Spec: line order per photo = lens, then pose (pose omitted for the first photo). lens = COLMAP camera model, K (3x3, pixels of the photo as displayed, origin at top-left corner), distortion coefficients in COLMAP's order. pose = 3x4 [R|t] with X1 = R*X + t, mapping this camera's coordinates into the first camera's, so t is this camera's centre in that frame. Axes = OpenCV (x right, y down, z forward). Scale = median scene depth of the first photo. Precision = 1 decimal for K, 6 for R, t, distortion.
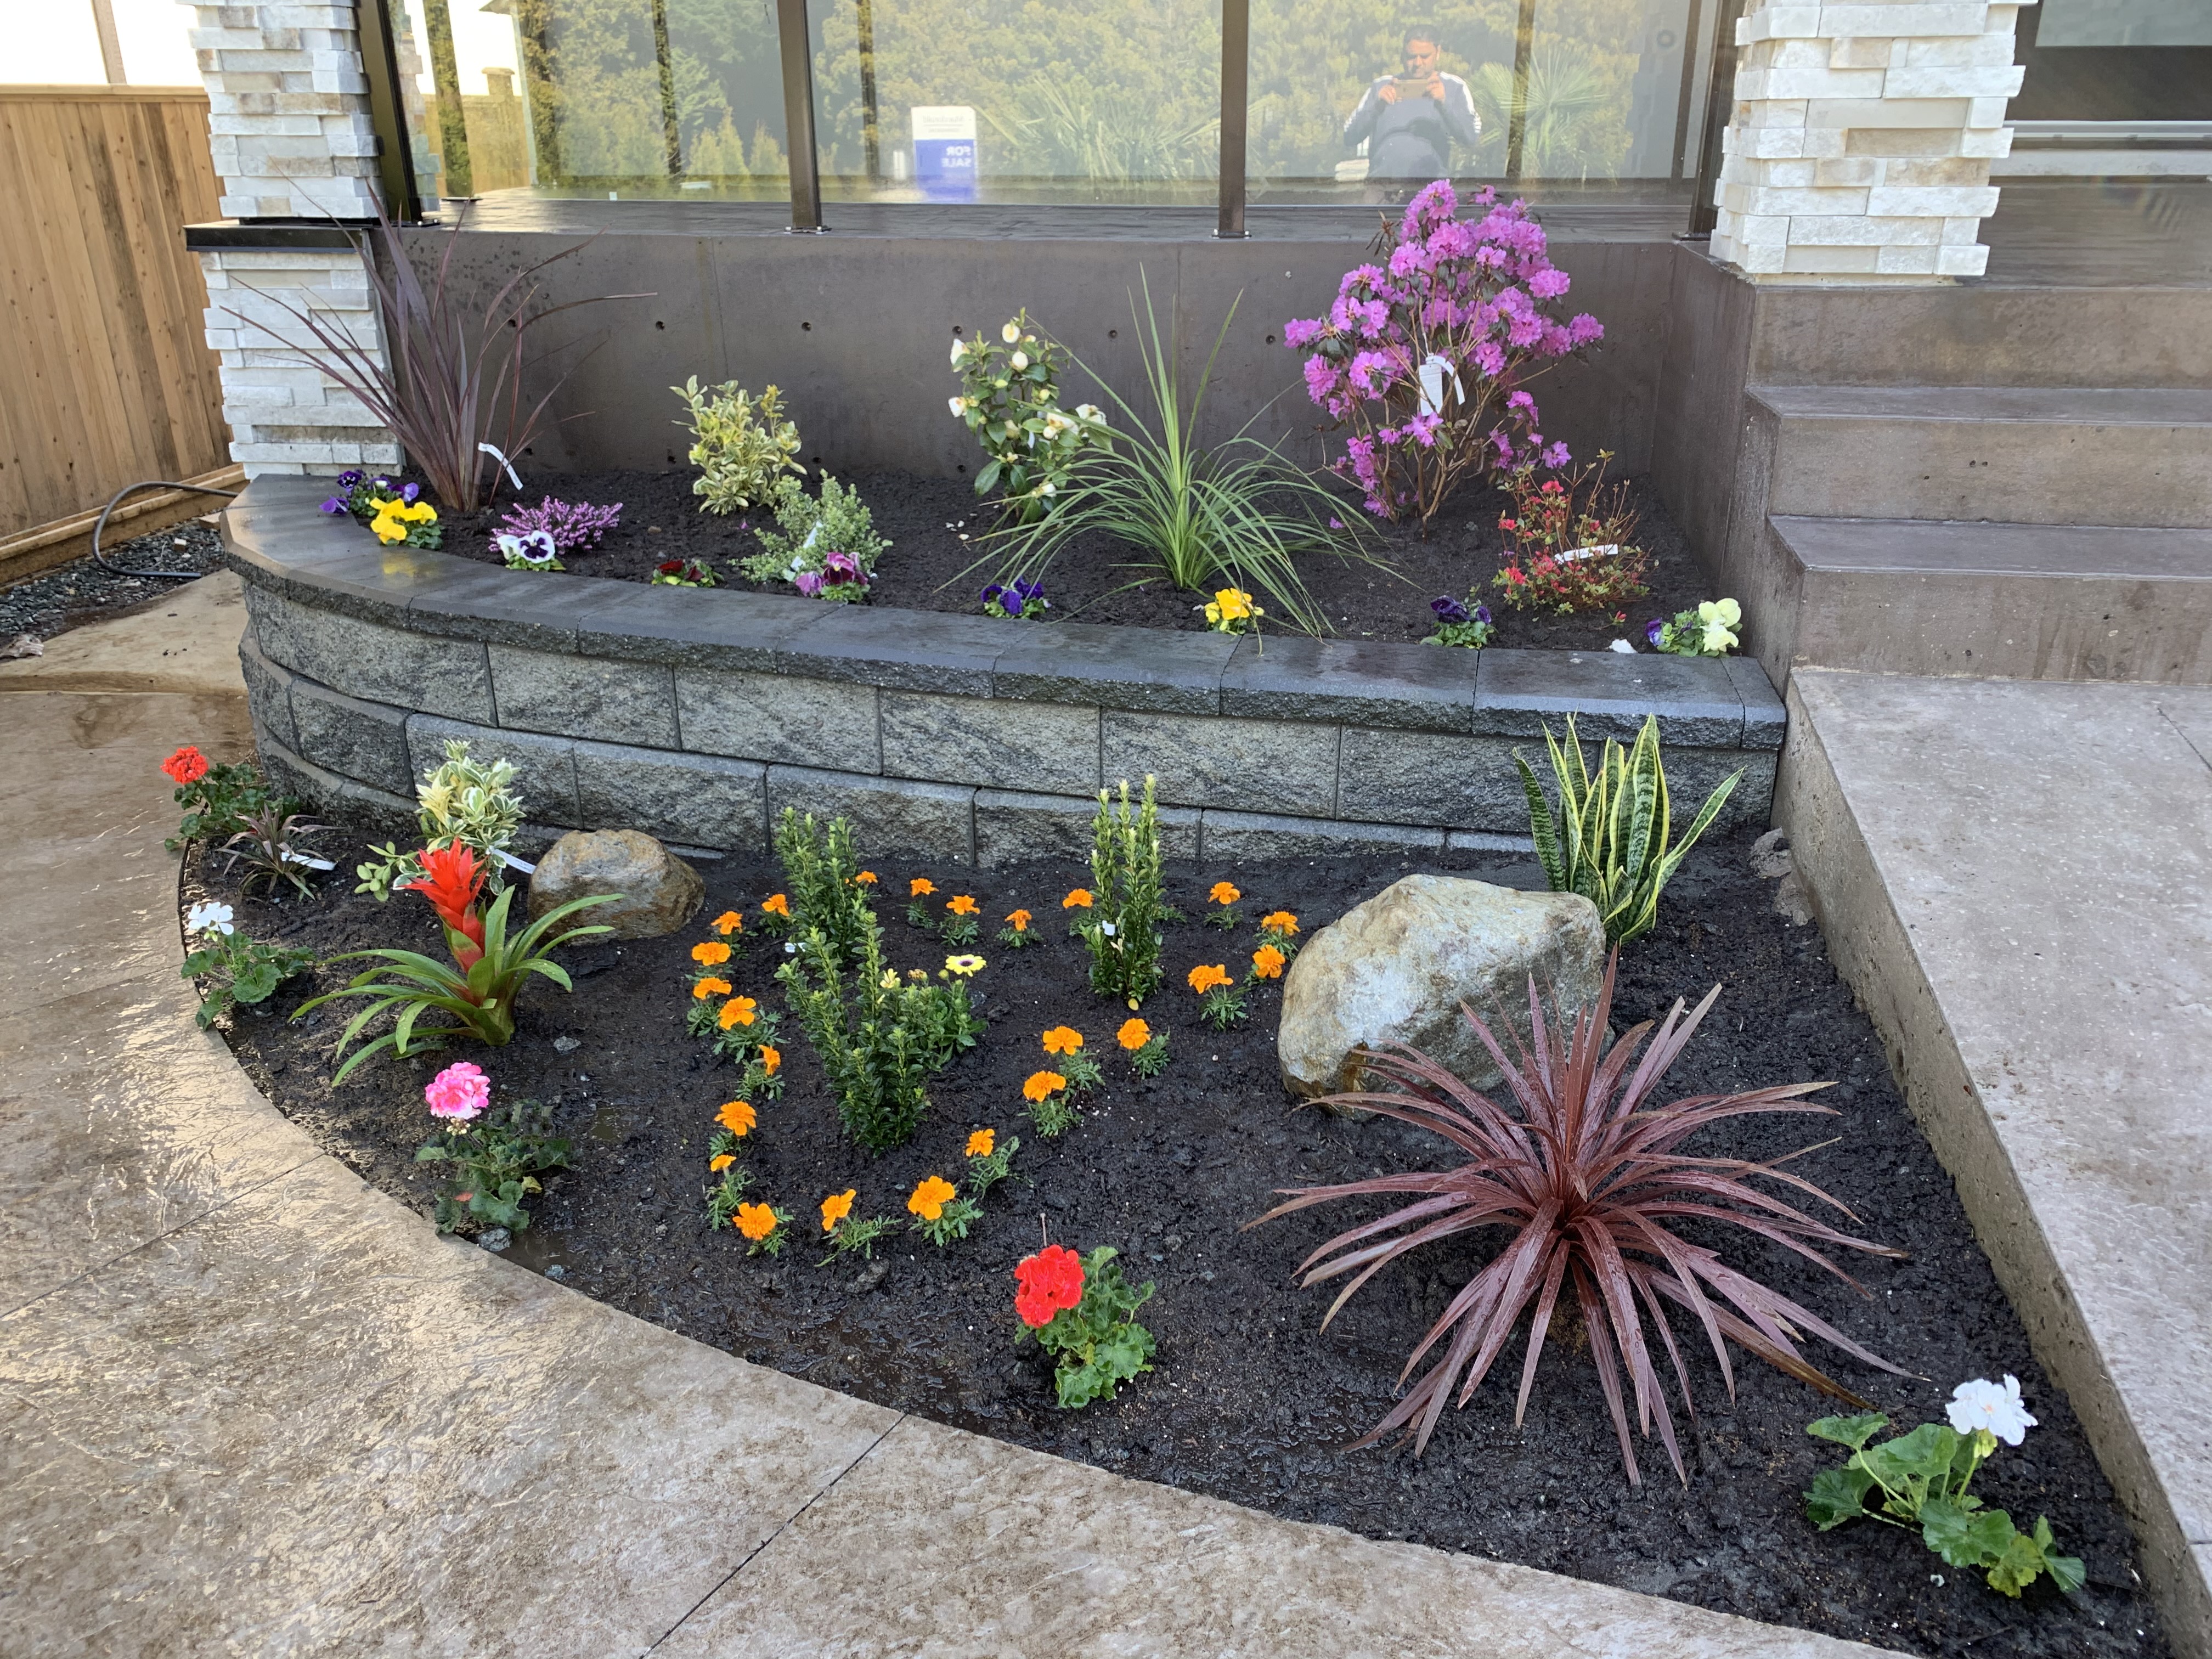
lens RADIAL K [[1700.2, 0, 1107.8], [0, 1700.2, 832.5], [0, 0, 1]] dist [0.065637, -0.076673]
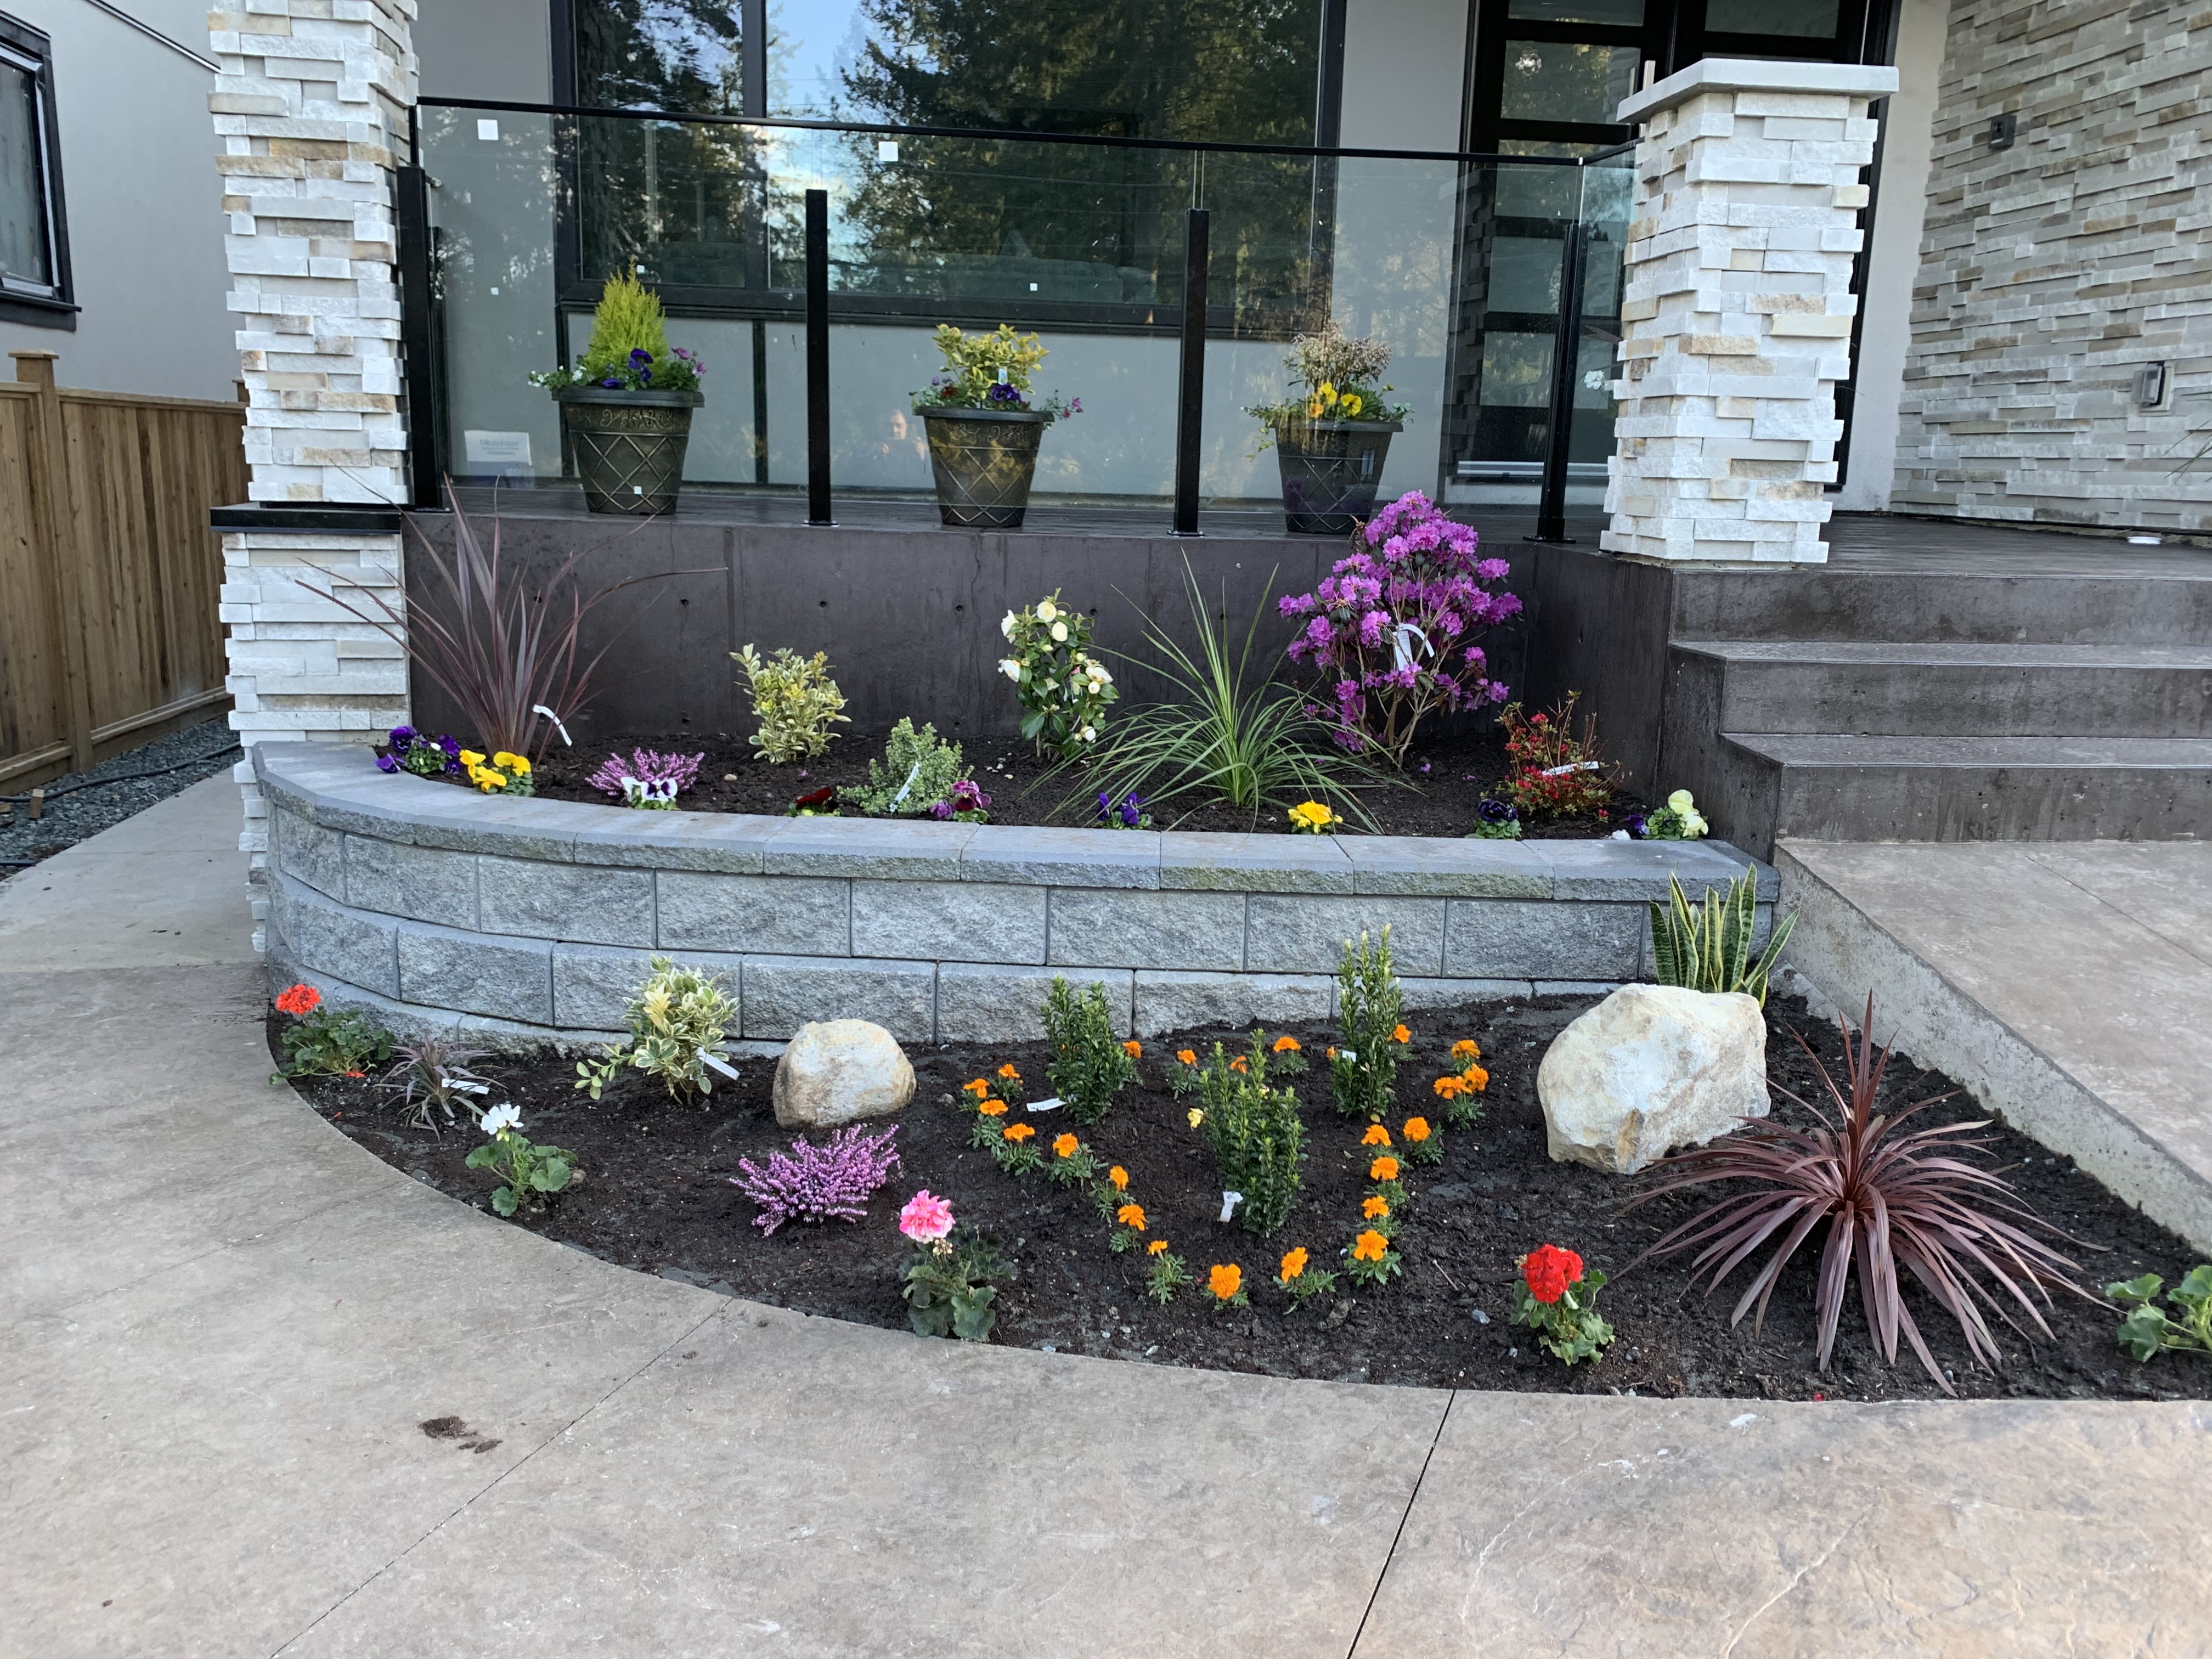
lens RADIAL K [[1727.1, 0, 1069.9], [0, 1727.1, 821.3], [0, 0, 1]] dist [0.189350, -0.433293]
pose [[0.966162, -0.024608, 0.256759, -0.413982], [0.072054, 0.981559, -0.177058, 0.079169], [-0.247668, 0.189567, 0.950118, -0.137093]]
